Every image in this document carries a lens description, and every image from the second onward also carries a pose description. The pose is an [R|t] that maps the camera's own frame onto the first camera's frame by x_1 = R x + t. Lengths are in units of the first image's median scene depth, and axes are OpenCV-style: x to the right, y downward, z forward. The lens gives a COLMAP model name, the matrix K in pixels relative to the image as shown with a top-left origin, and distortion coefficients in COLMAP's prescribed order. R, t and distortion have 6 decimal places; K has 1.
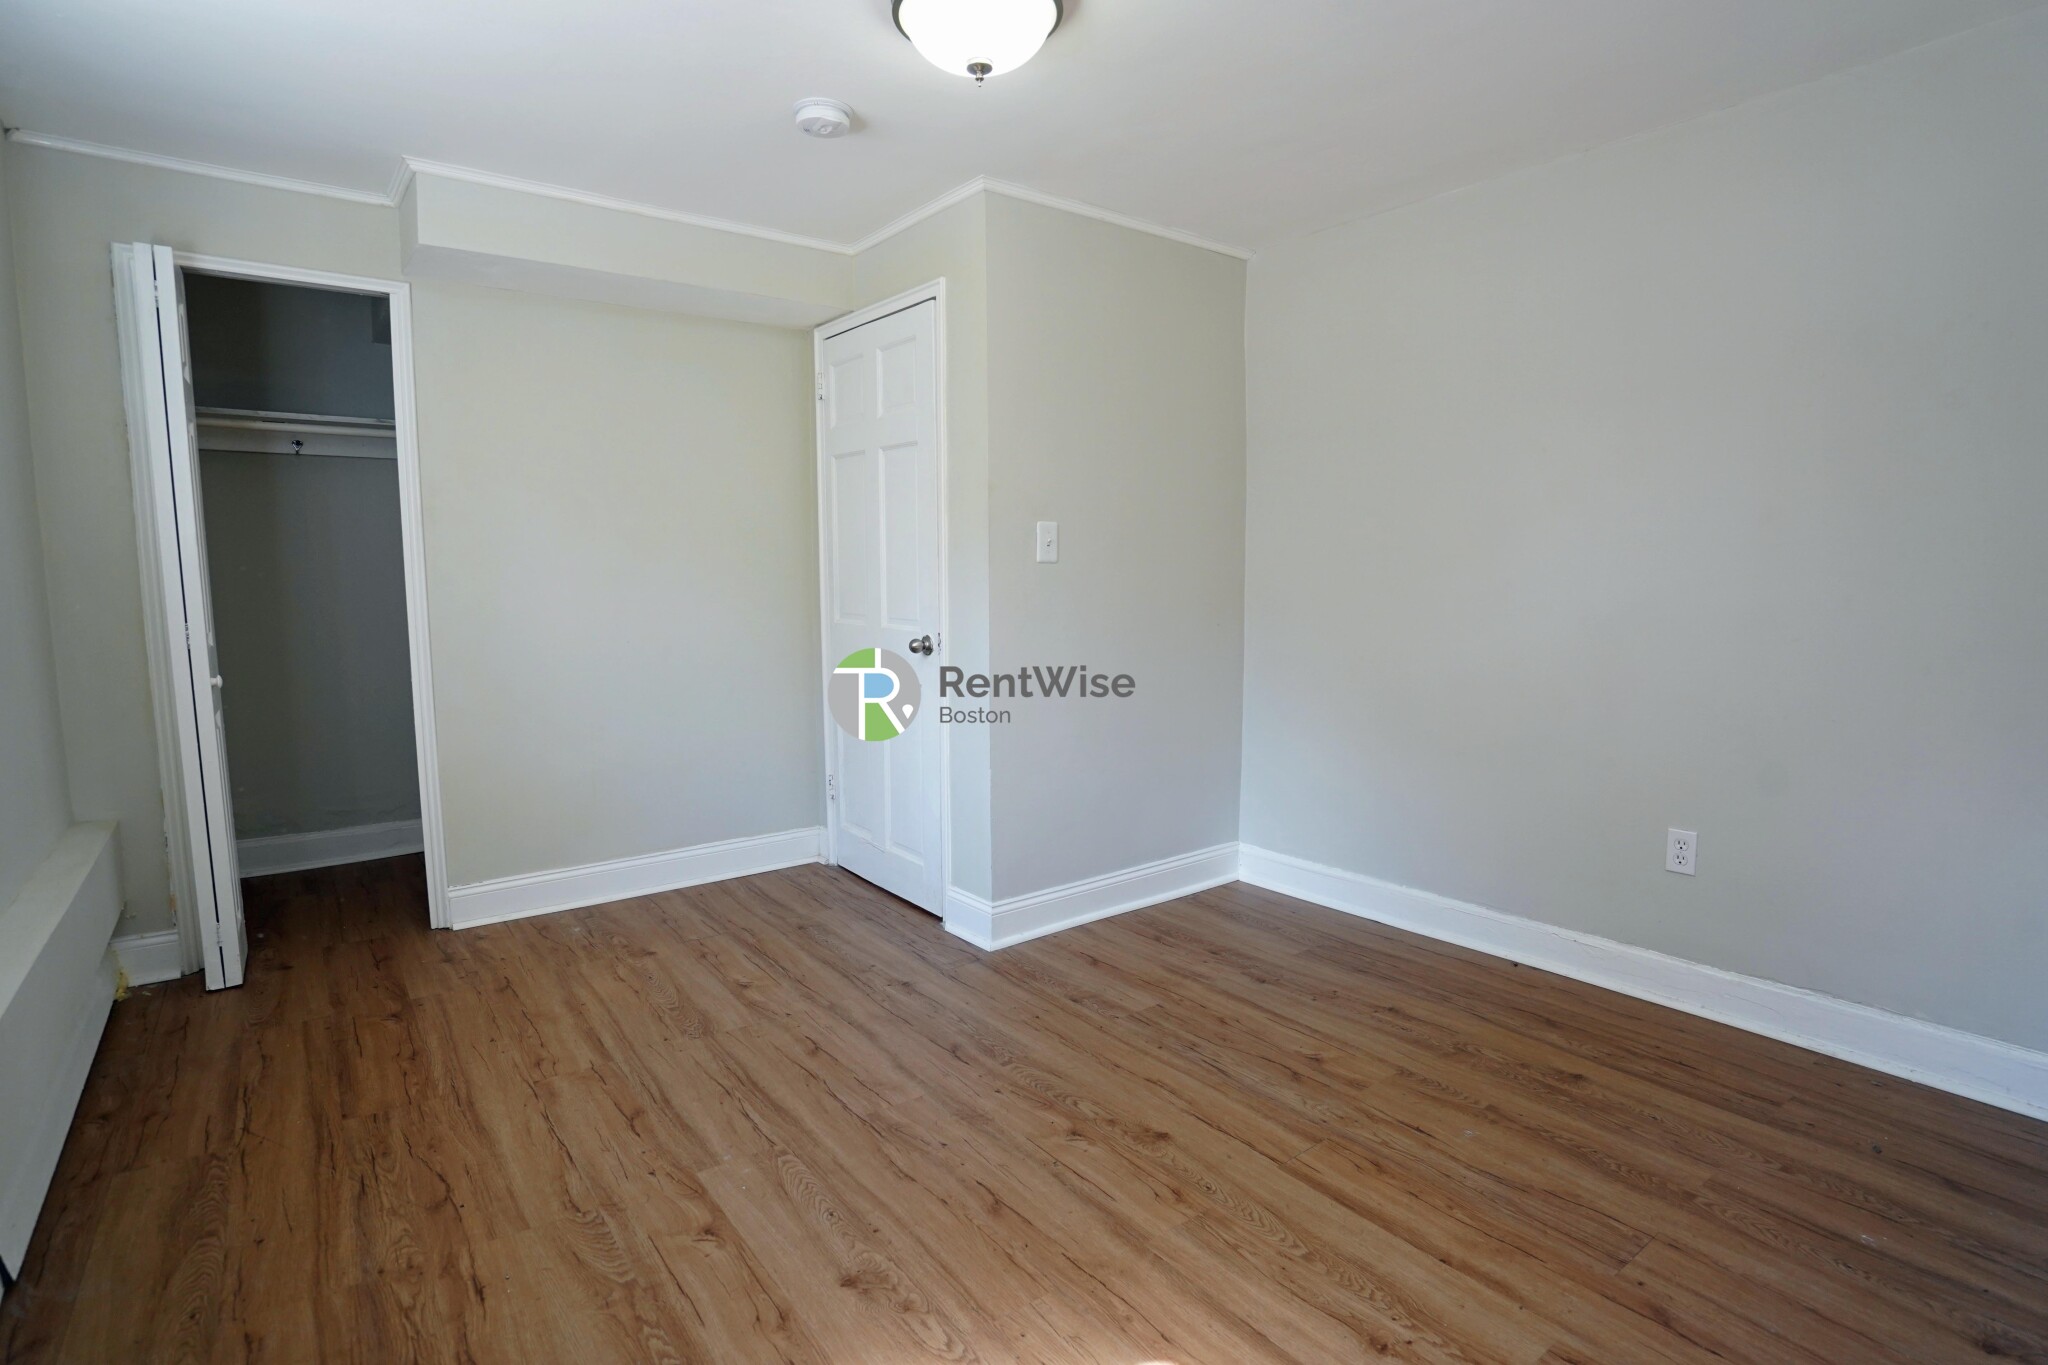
lens RADIAL K [[1026.1, 0, 1030.1], [0, 1026.1, 681.8], [0, 0, 1]] dist [-0.038636, 0.013029]
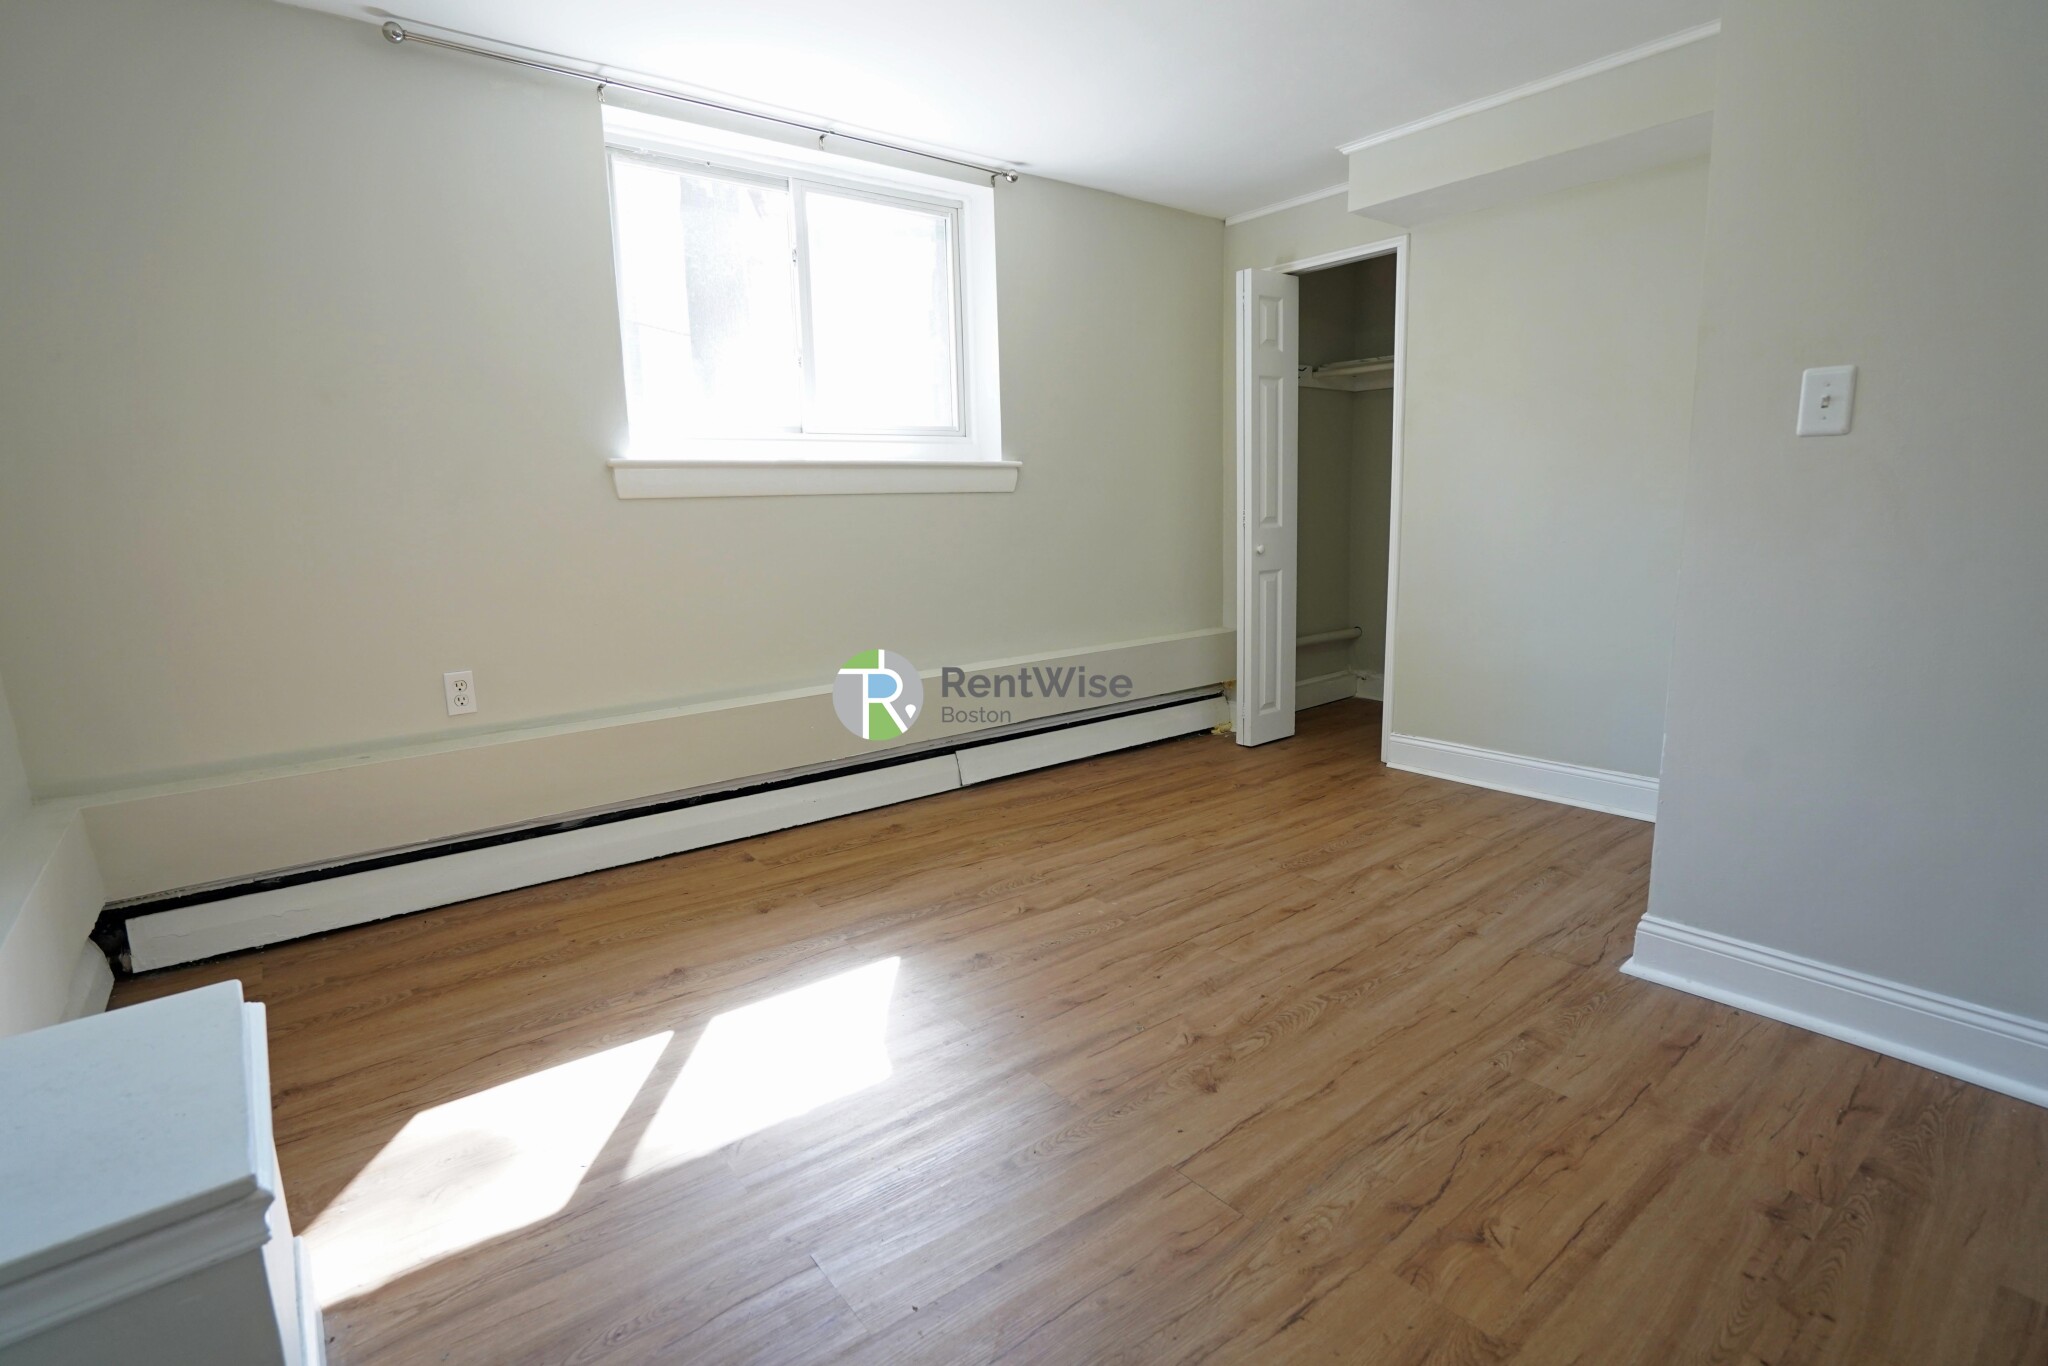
lens RADIAL K [[961.9, 0, 1021.1], [0, 961.9, 716.4], [0, 0, 1]] dist [-0.039948, 0.013197]
pose [[0.015043, 0.213810, -0.976759, 0.831489], [-0.084472, 0.973650, 0.211828, -0.043515], [0.996312, 0.079322, 0.032707, 0.723184]]
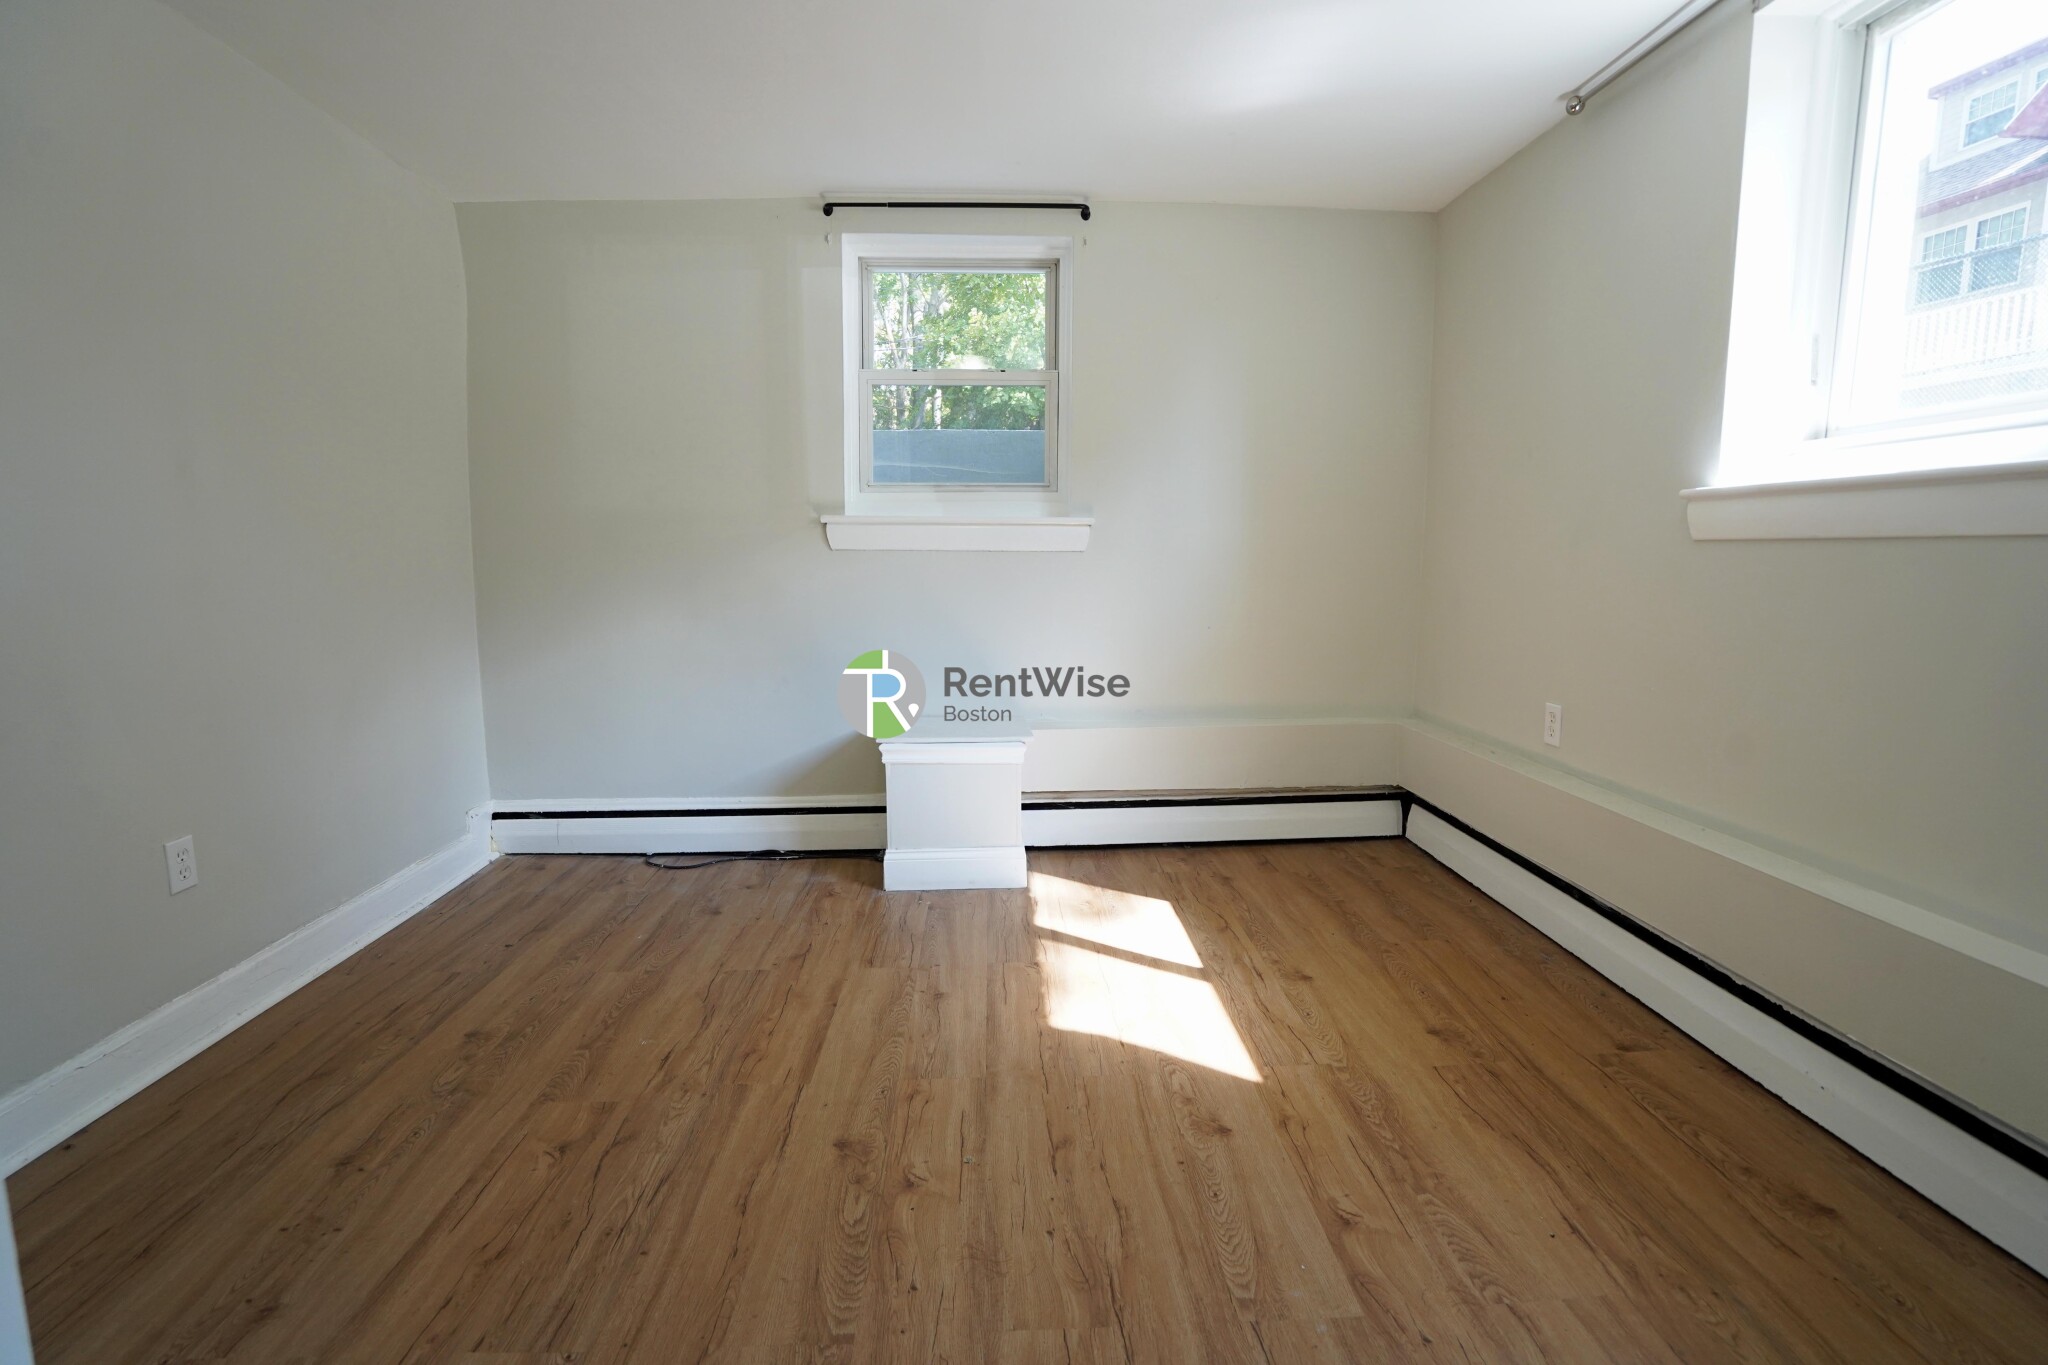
lens RADIAL K [[961.9, 0, 1008.4], [0, 961.9, 687.4], [0, 0, 1]] dist [-0.039948, 0.013197]
pose [[-0.812295, -0.075348, 0.578360, -0.420999], [0.066492, 0.973192, 0.220173, -0.120409], [-0.579445, 0.217302, -0.785509, 1.390067]]
